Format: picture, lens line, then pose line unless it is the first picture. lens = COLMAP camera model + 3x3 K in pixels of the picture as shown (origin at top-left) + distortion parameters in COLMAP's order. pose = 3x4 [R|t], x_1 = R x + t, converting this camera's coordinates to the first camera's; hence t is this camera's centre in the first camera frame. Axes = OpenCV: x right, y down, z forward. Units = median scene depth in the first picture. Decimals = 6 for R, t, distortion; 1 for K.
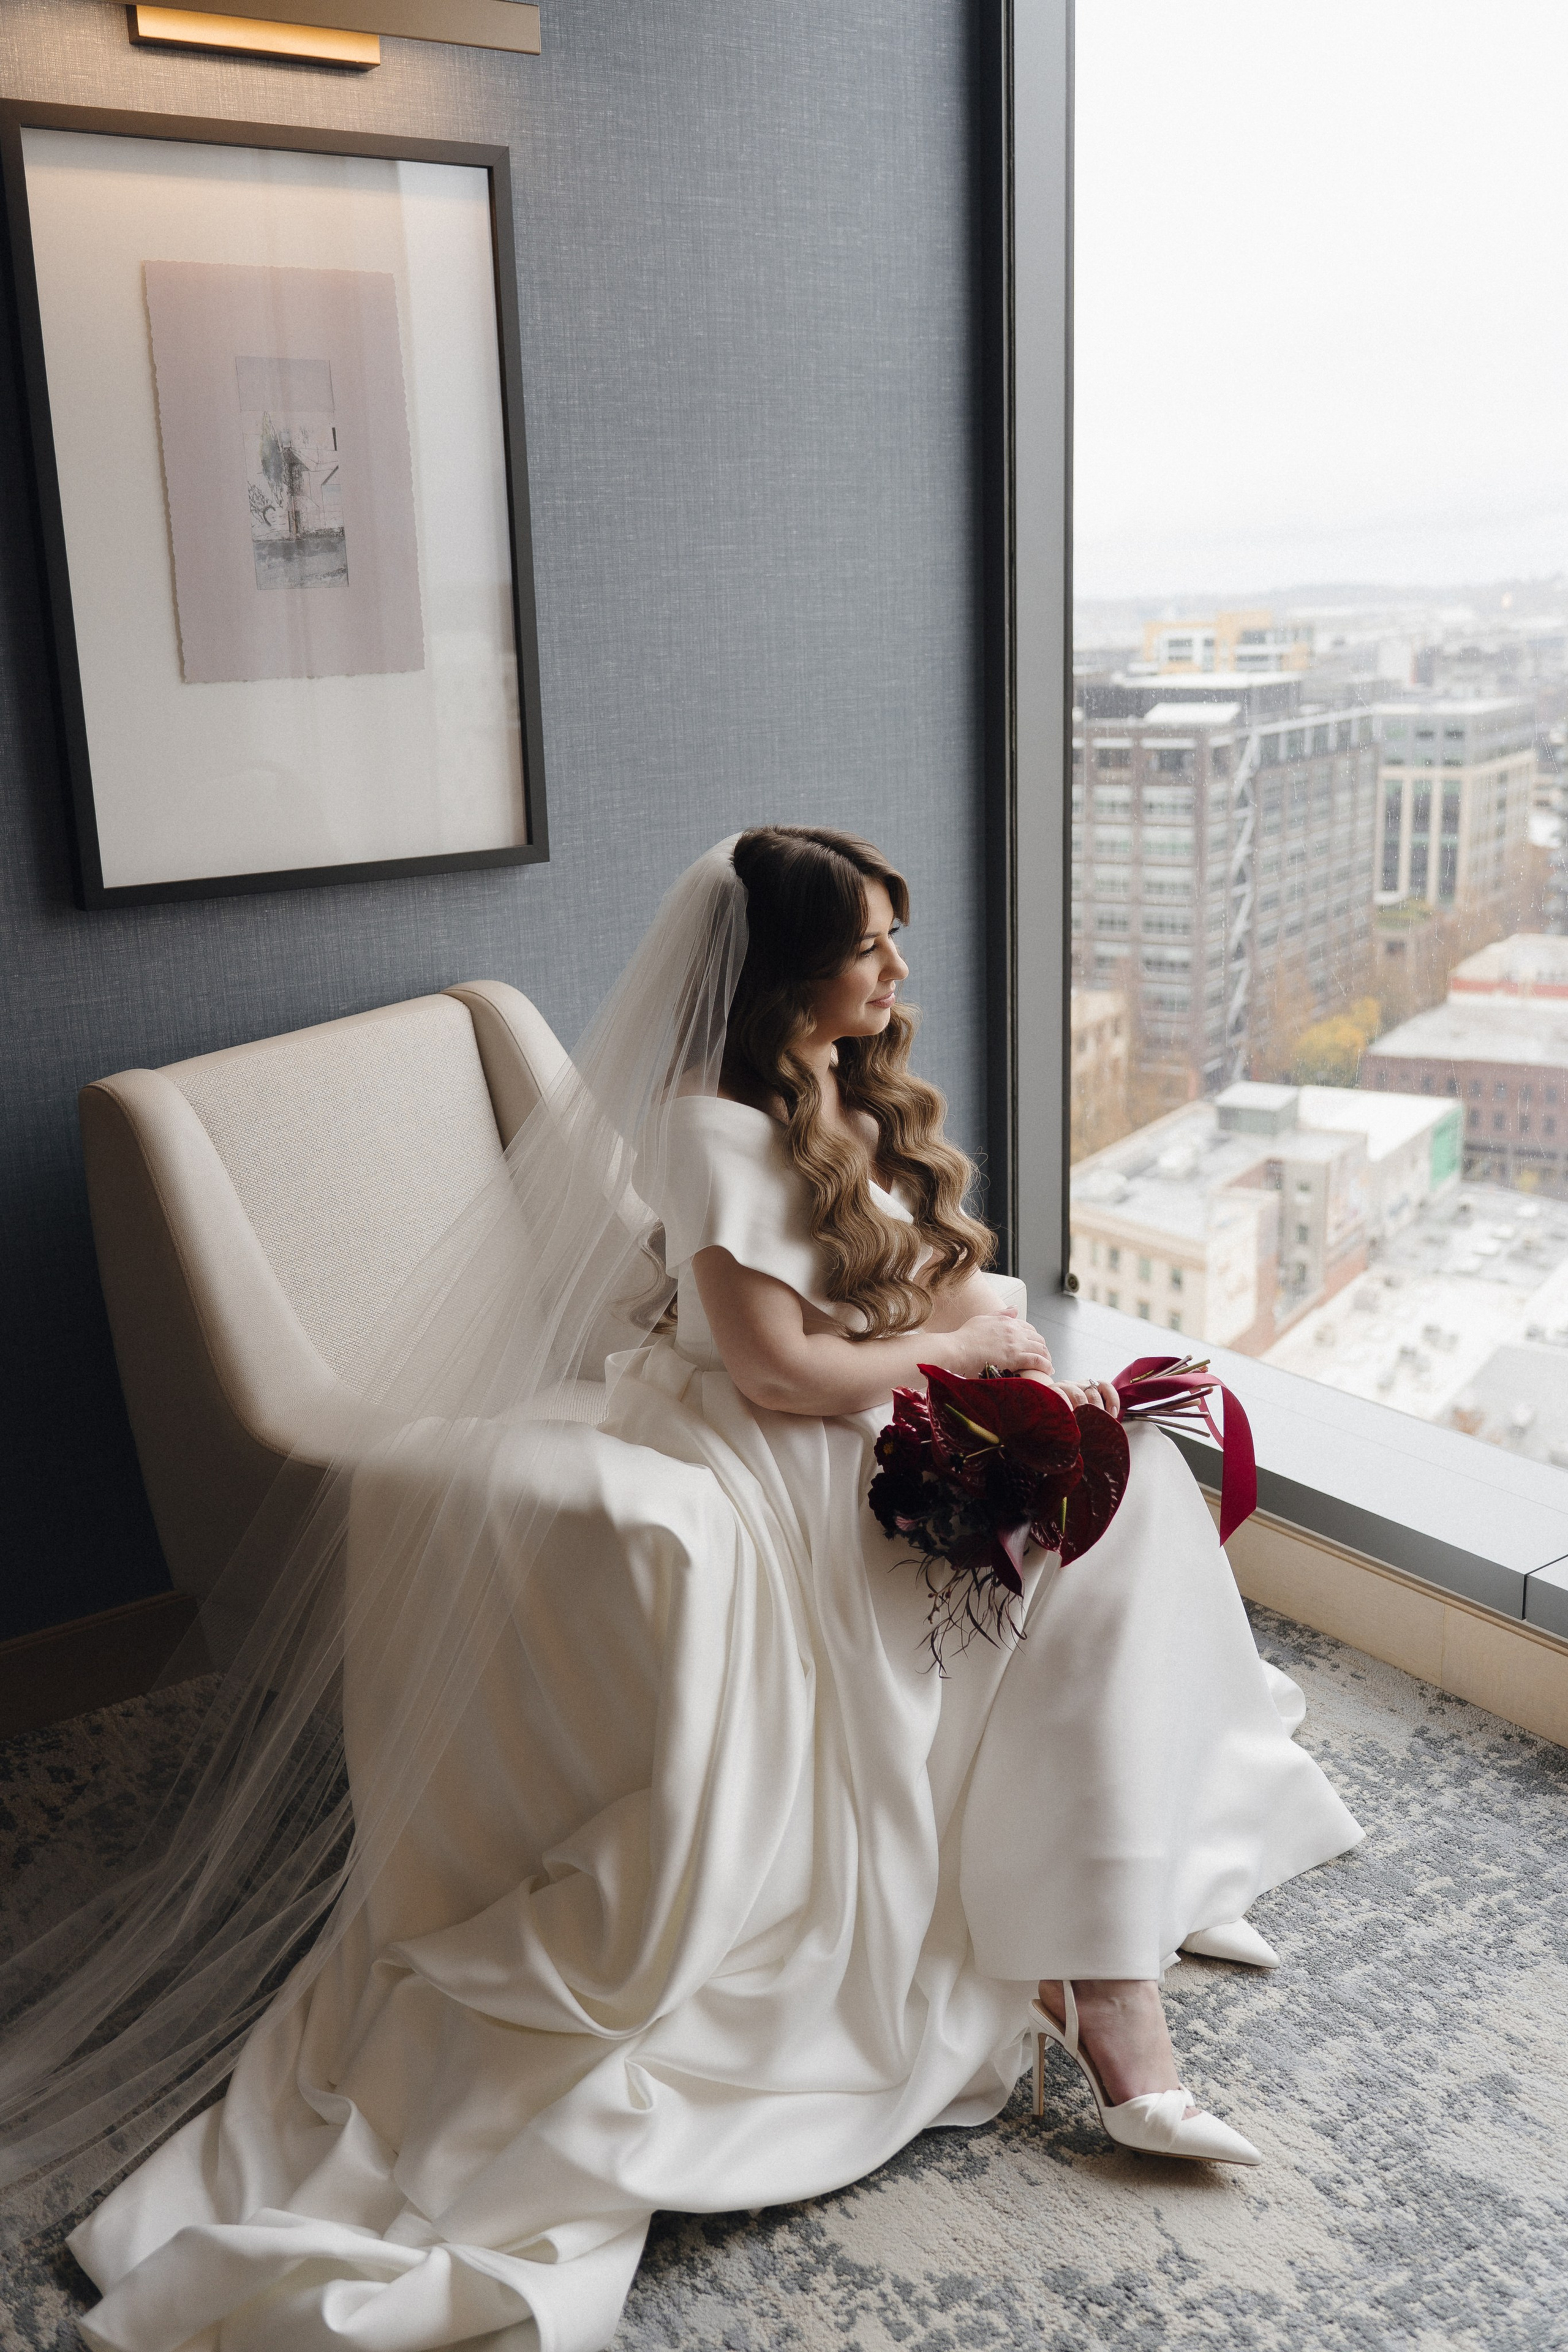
lens RADIAL K [[2192.6, 0, 784.0], [0, 2192.6, 1176.0], [0, 0, 1]] dist [0.001211, 0.006360]
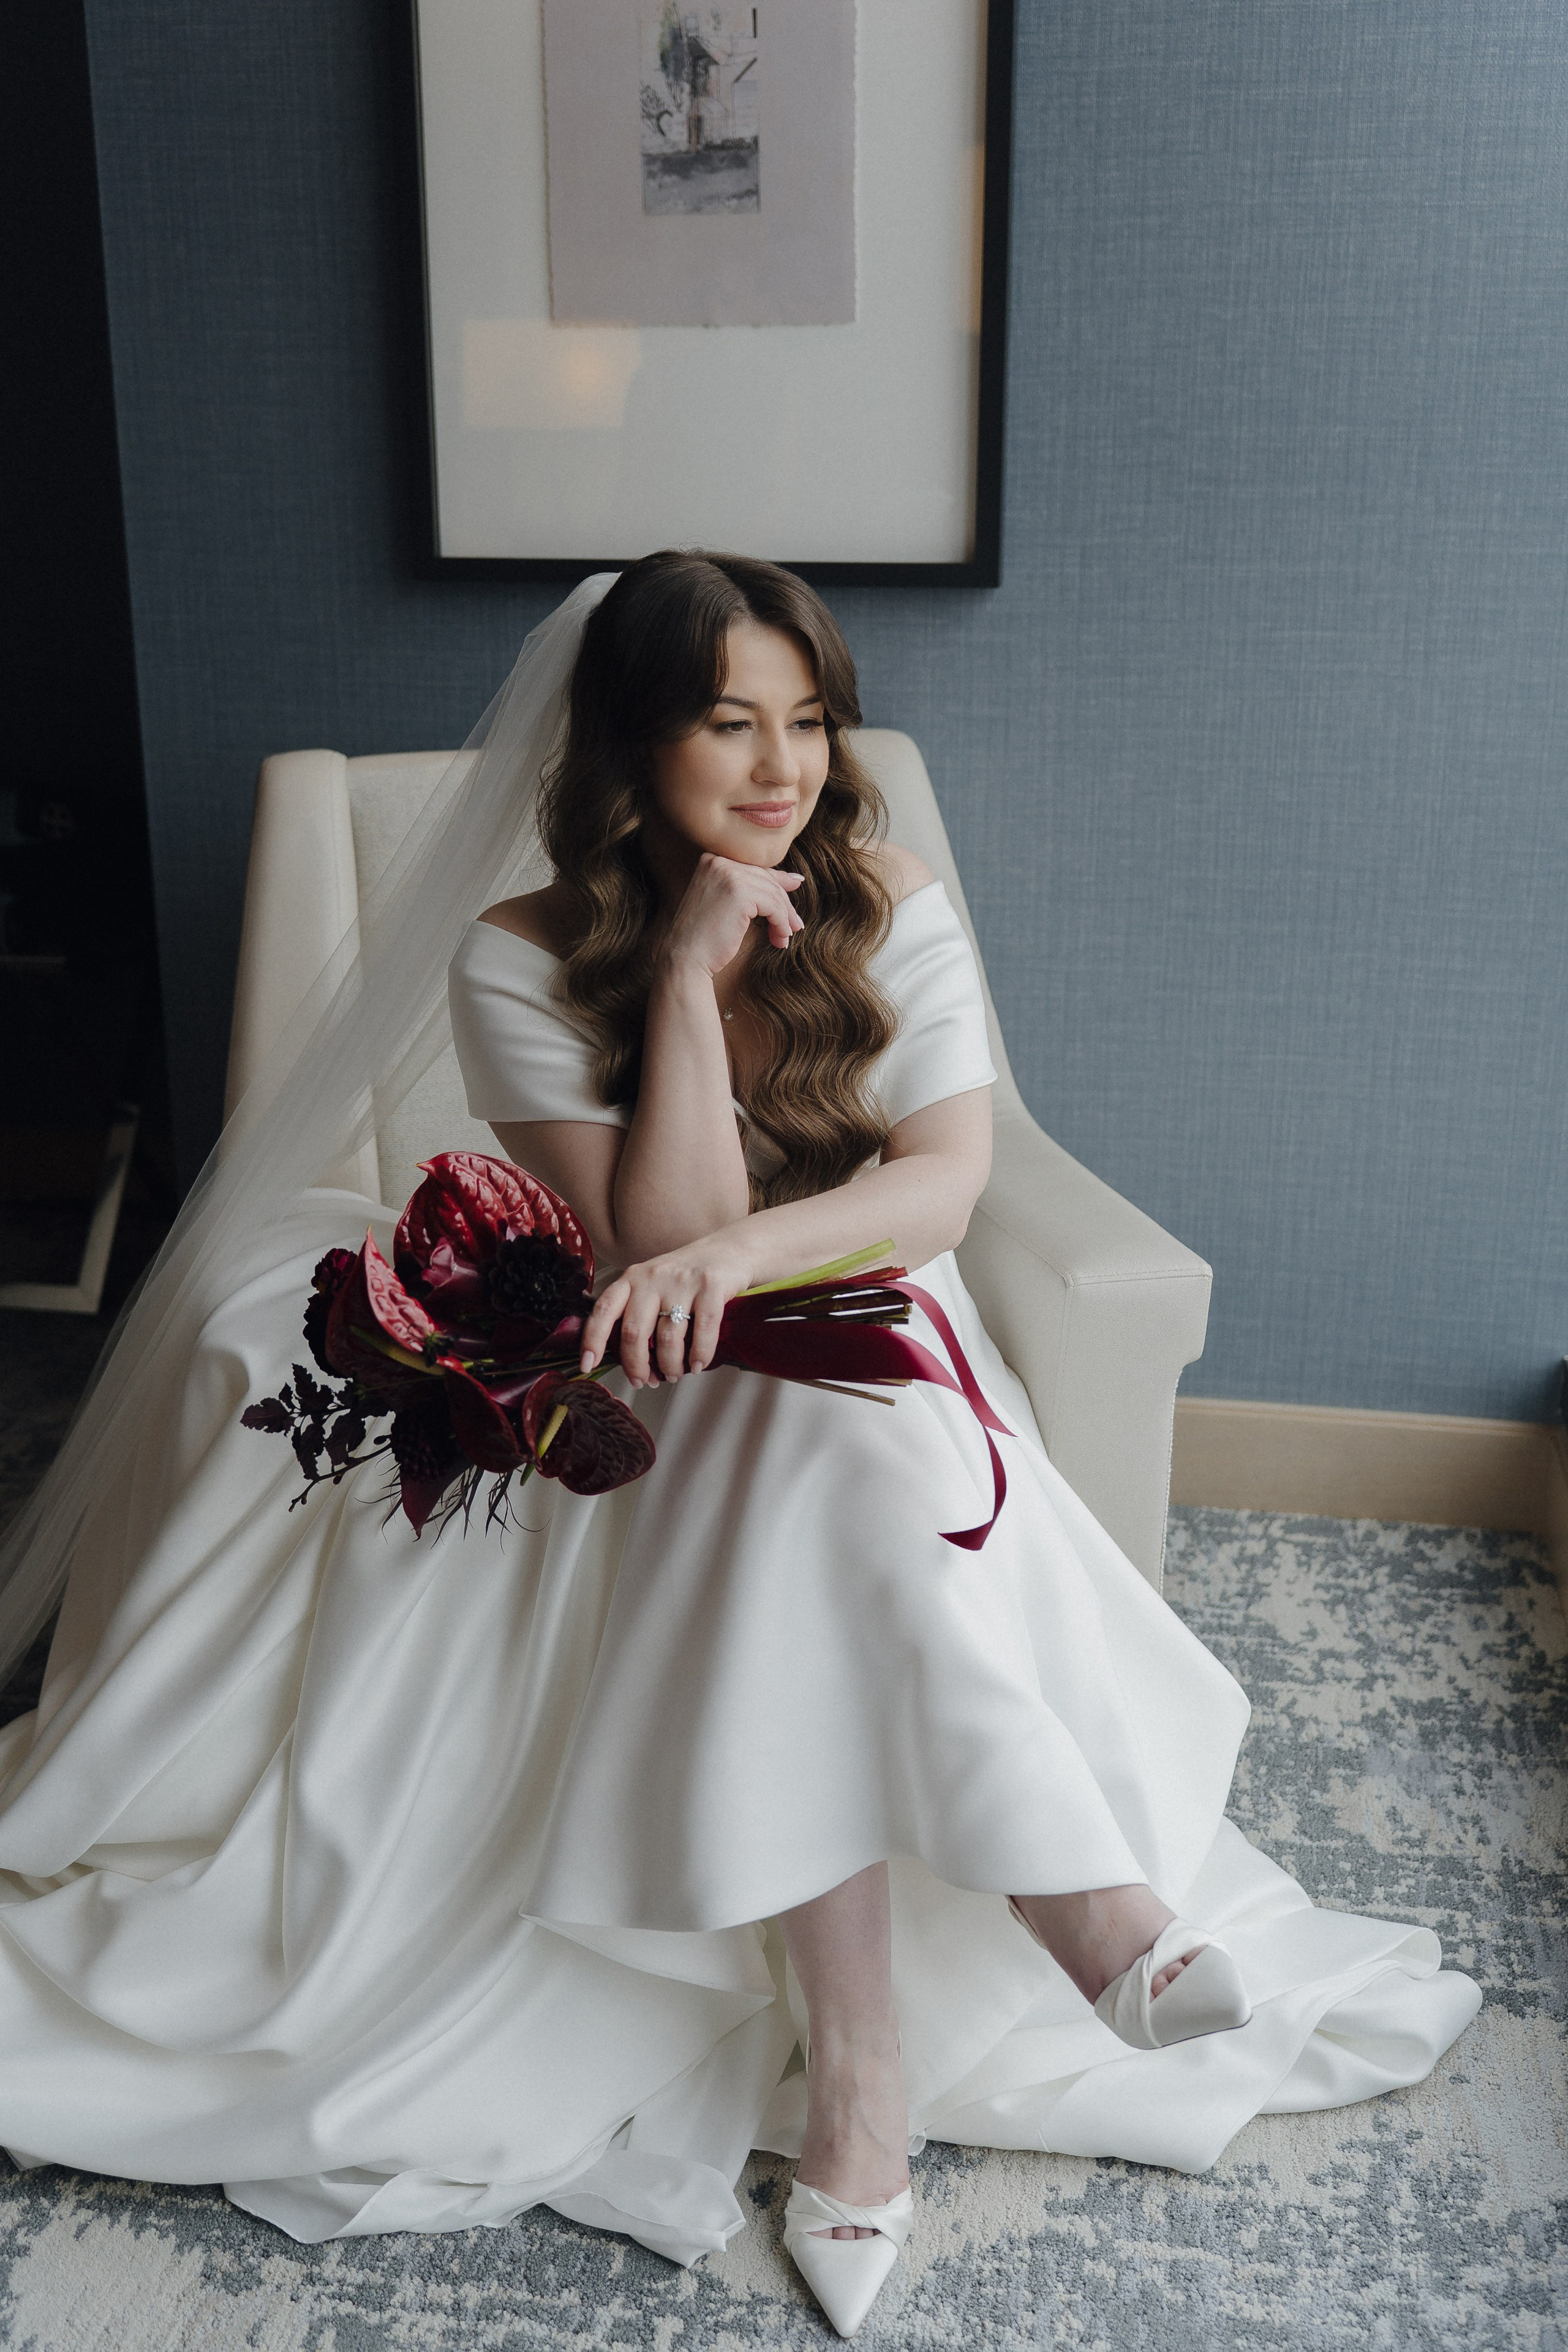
lens RADIAL K [[2459.2, 0, 784.0], [0, 2459.2, 1176.0], [0, 0, 1]] dist [0.038097, -0.143192]
pose [[0.683414, 0.262082, -0.681365, 0.662730], [-0.202704, 0.964760, 0.167774, -0.103636], [0.701324, 0.023456, 0.712456, 0.472197]]
